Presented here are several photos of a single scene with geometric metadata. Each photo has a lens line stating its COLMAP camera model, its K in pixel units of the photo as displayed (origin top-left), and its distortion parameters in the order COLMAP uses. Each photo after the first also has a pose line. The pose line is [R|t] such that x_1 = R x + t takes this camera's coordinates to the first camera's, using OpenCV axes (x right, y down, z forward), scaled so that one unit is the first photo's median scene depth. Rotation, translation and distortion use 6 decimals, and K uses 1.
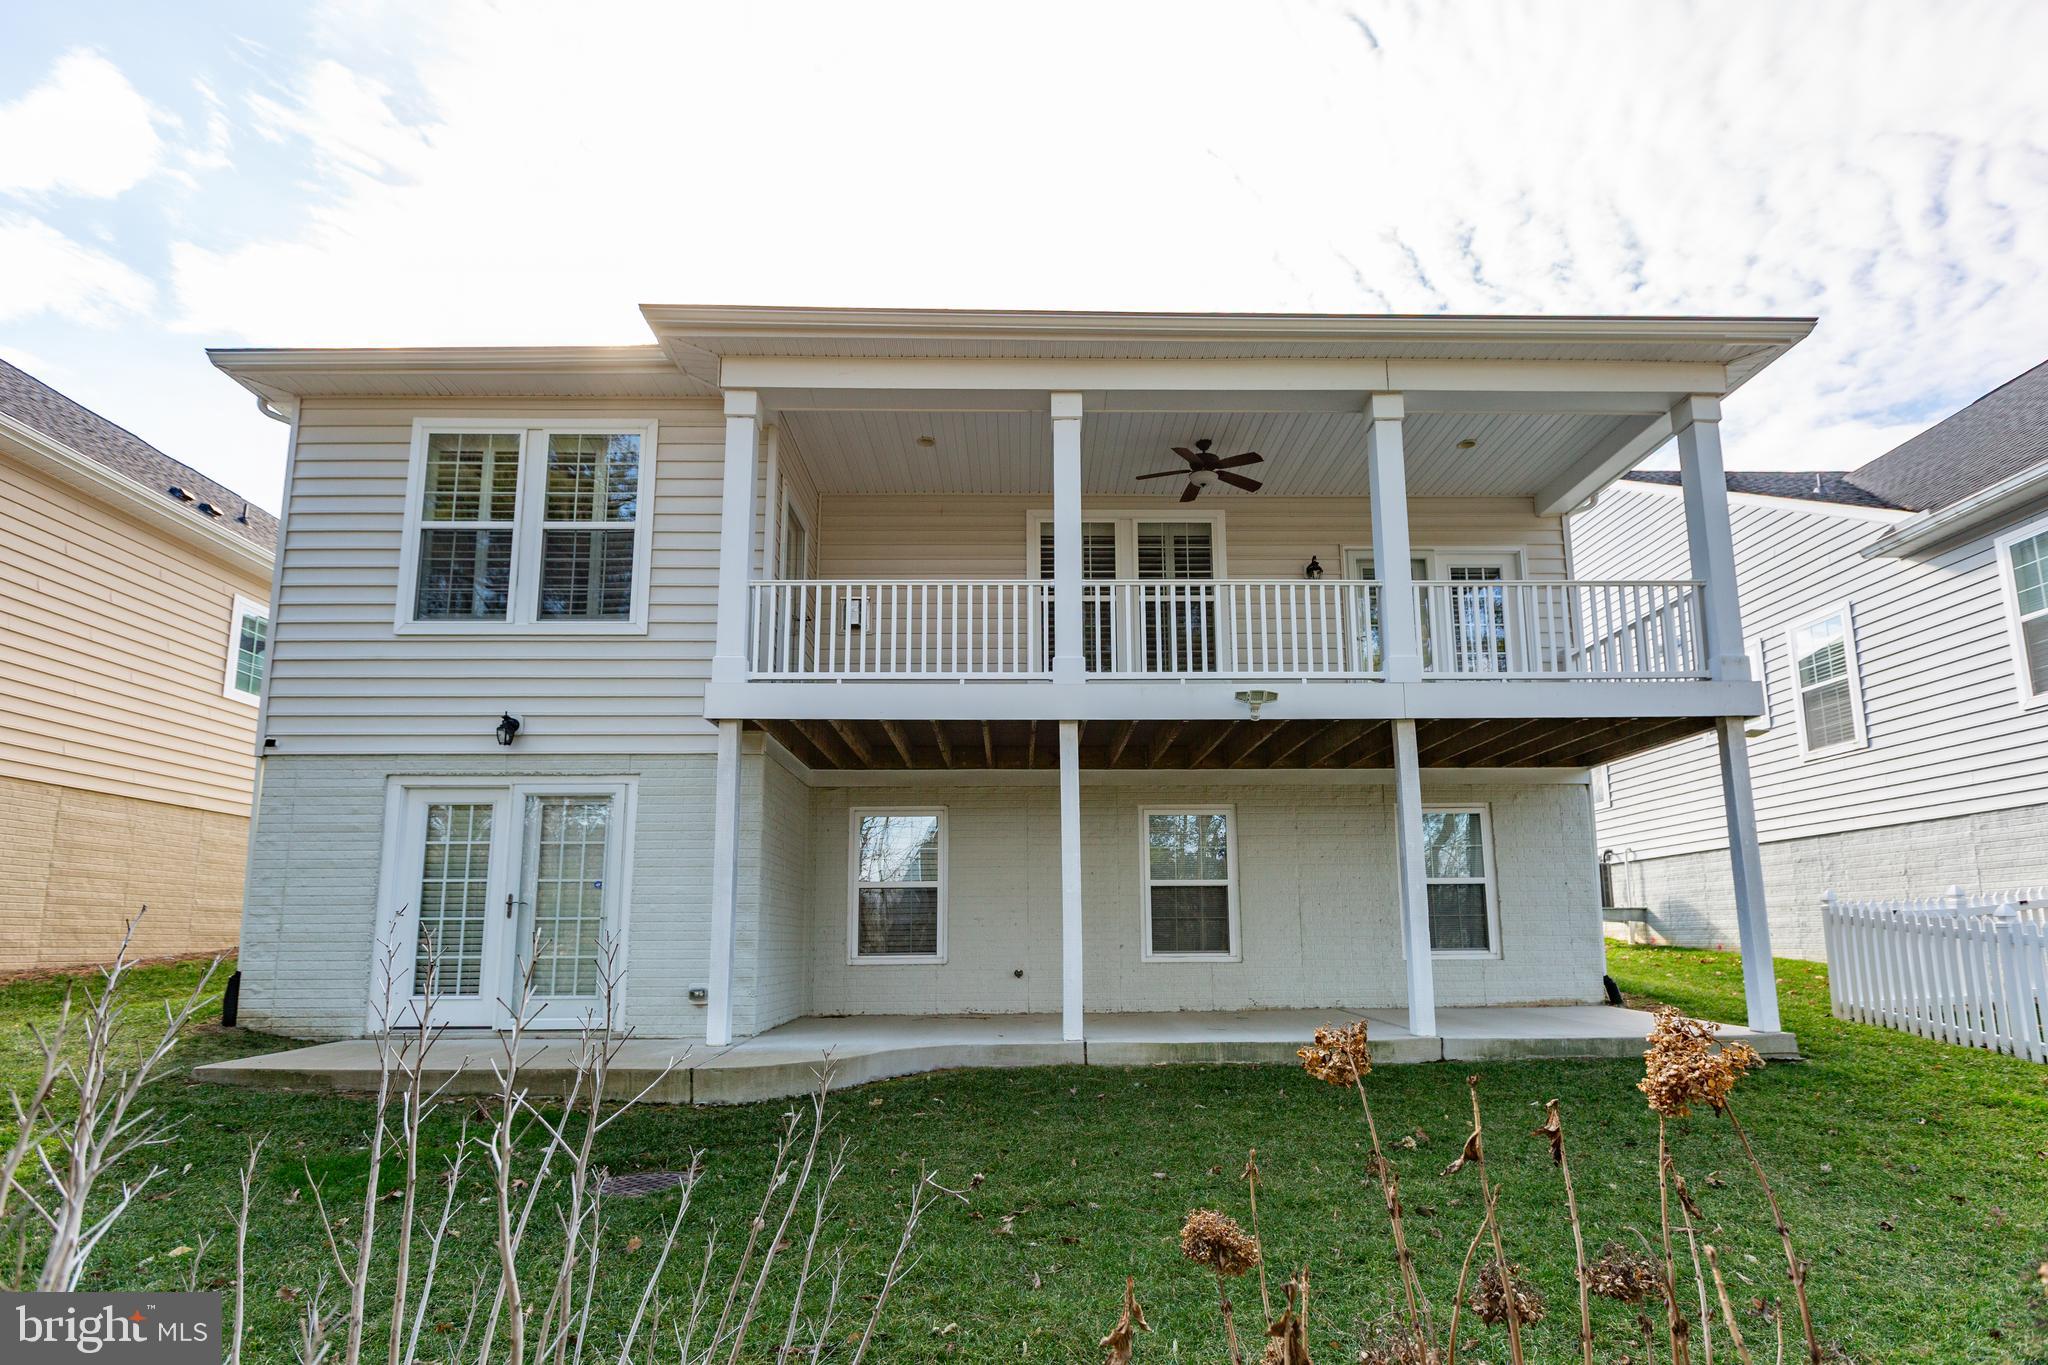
lens RADIAL K [[967.1, 0, 1047.2], [0, 967.1, 809.0], [0, 0, 1]] dist [-0.001419, 0.000044]
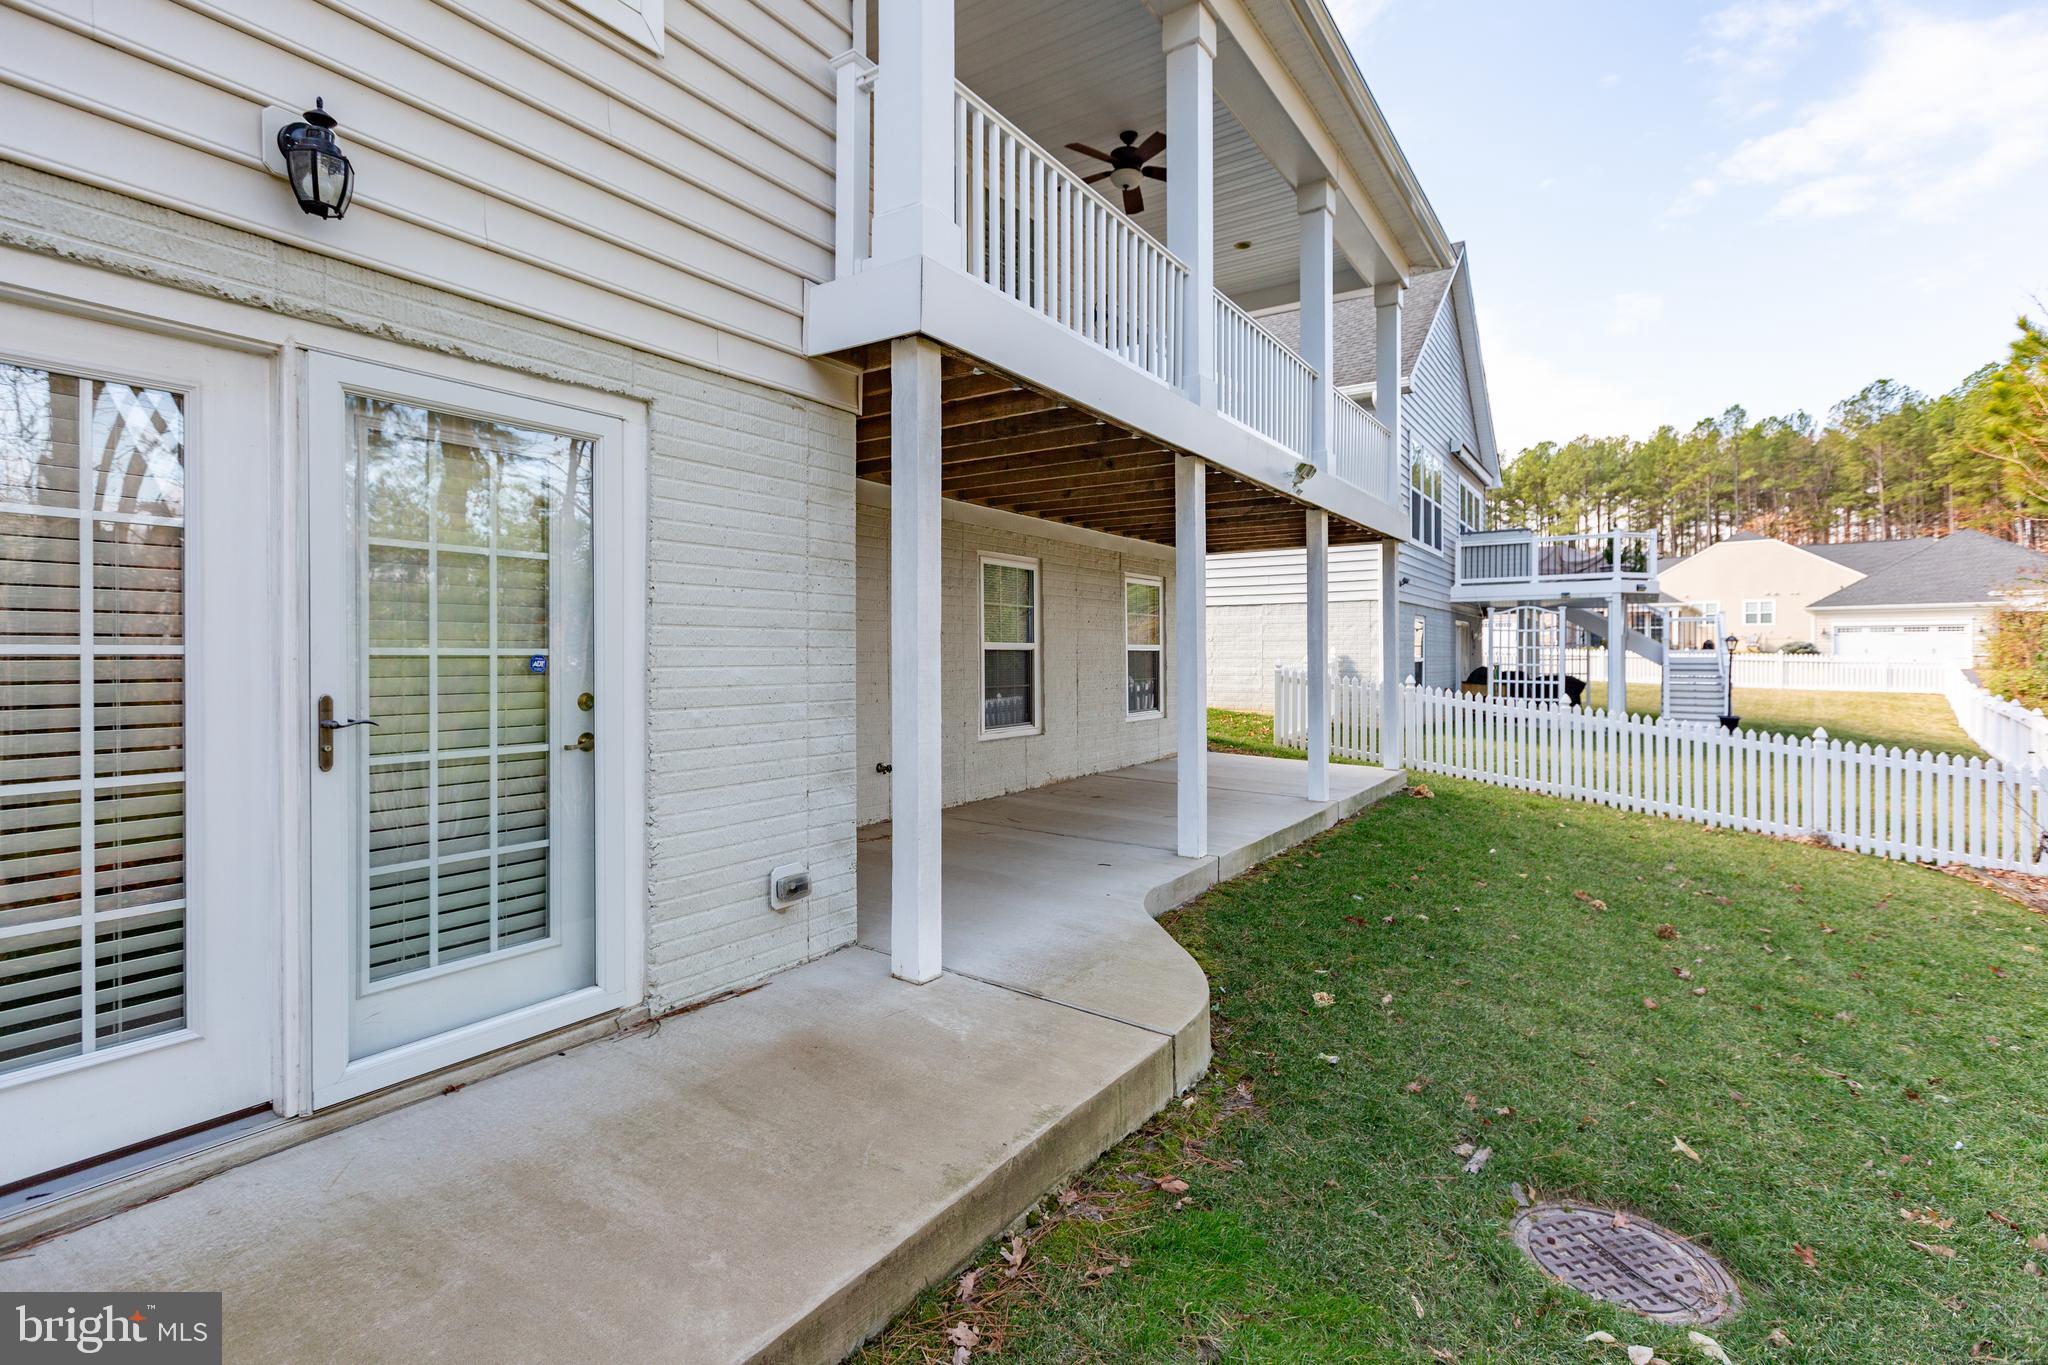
lens RADIAL K [[947.8, 0, 984.0], [0, 947.8, 667.6], [0, 0, 1]] dist [0.000021, -0.001028]
pose [[0.599985, -0.005088, 0.799995, -0.654358], [-0.113270, 0.989366, 0.091243, 0.023809], [-0.791952, -0.145360, 0.593029, 0.617846]]
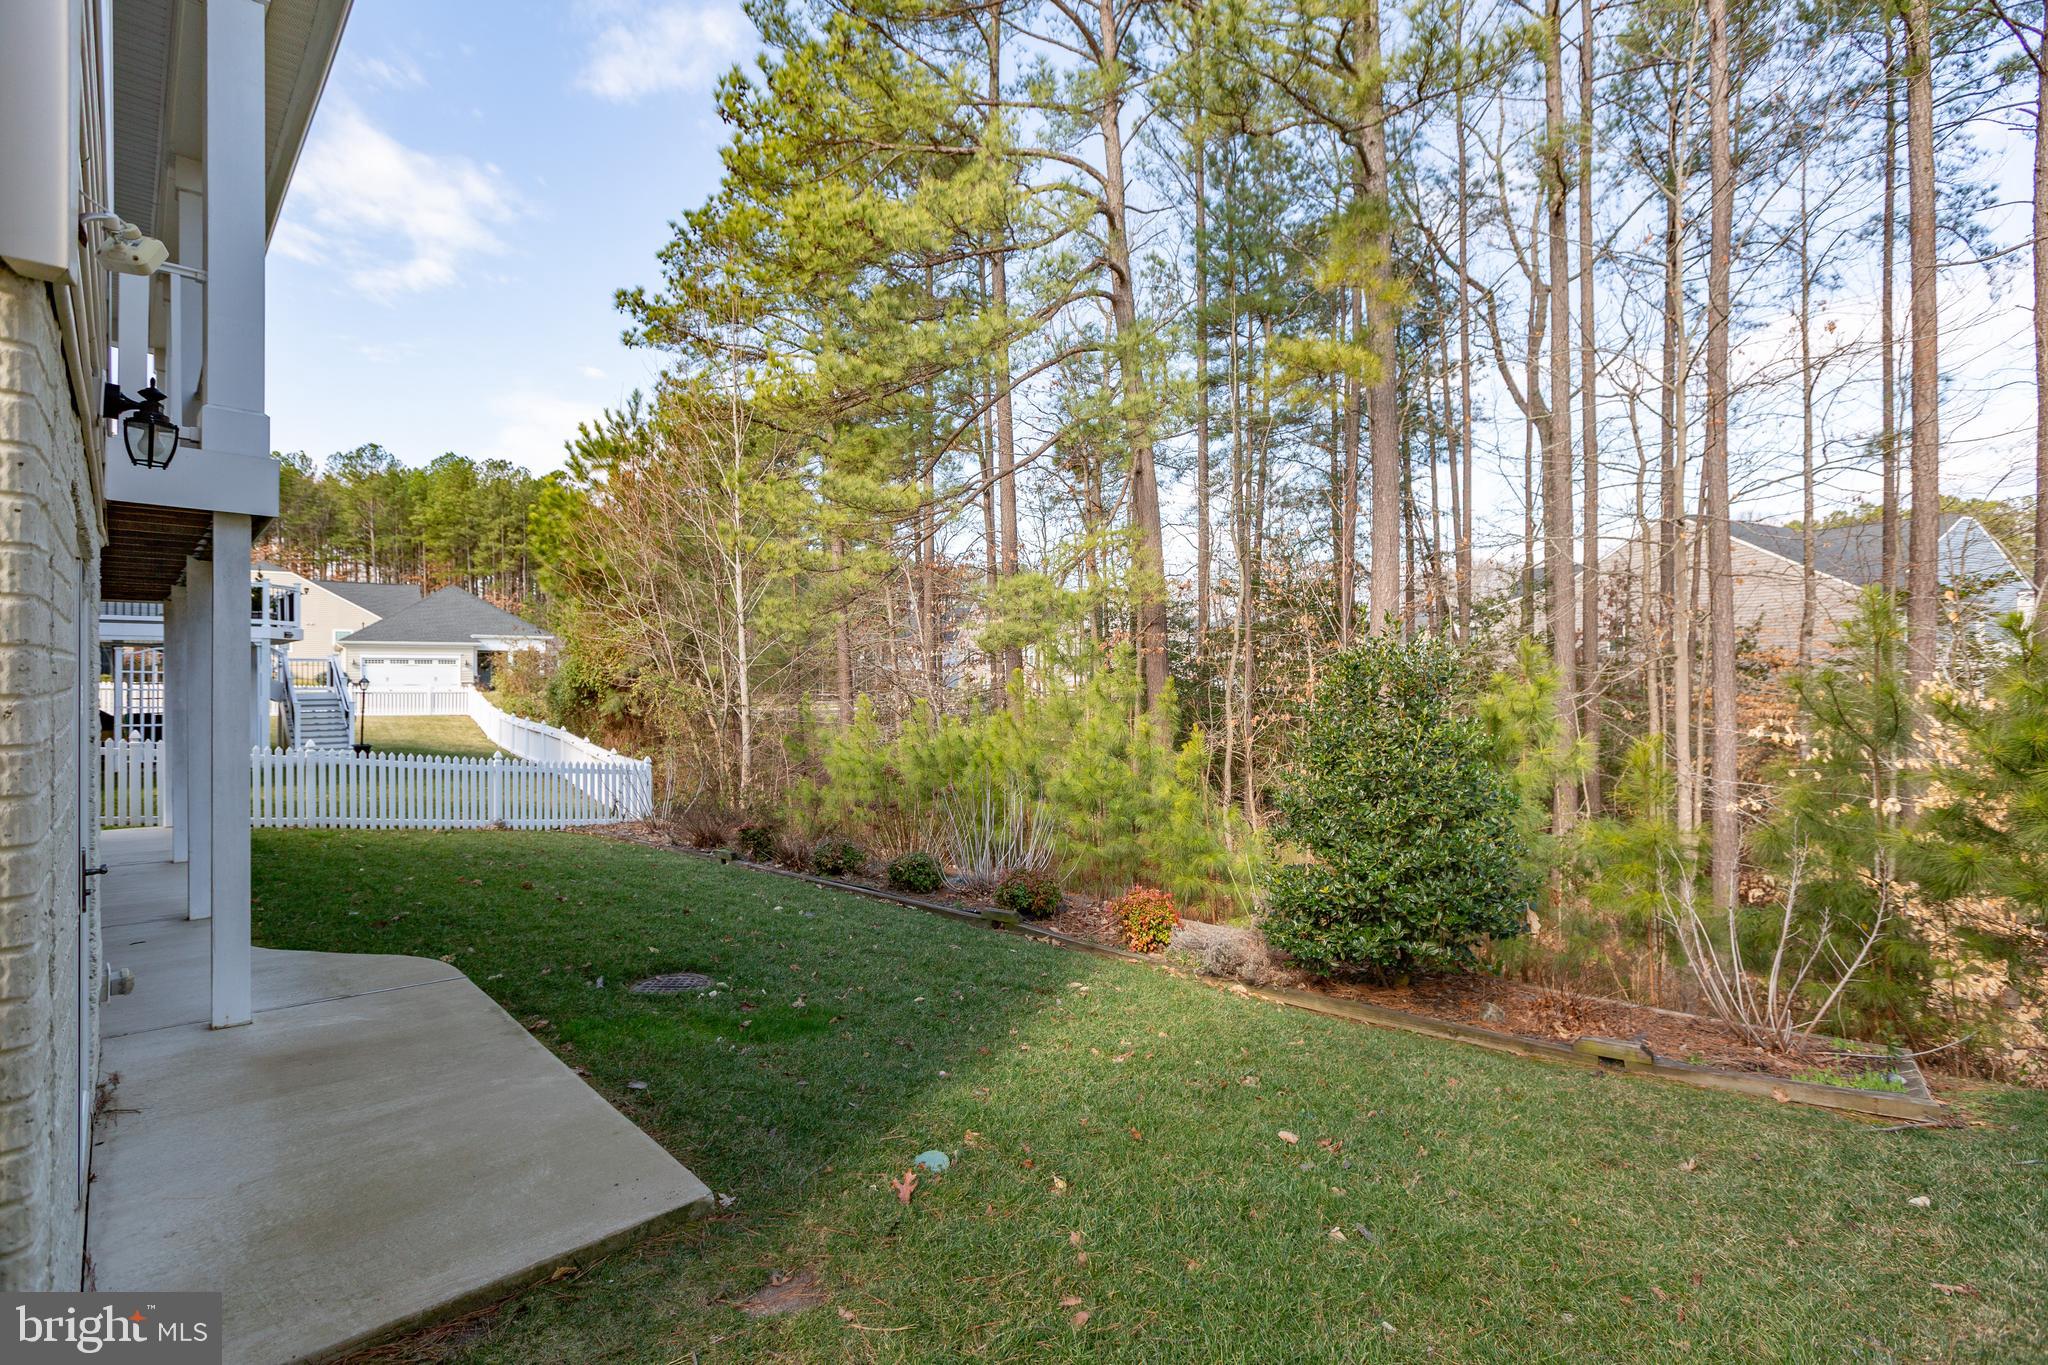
lens RADIAL K [[947.8, 0, 1032.5], [0, 947.8, 675.5], [0, 0, 1]] dist [0.000021, -0.001028]
pose [[-0.677300, 0.004730, 0.735691, -1.058409], [-0.094581, 0.991122, -0.093446, 0.019868], [-0.729602, -0.132873, -0.670840, 0.962879]]
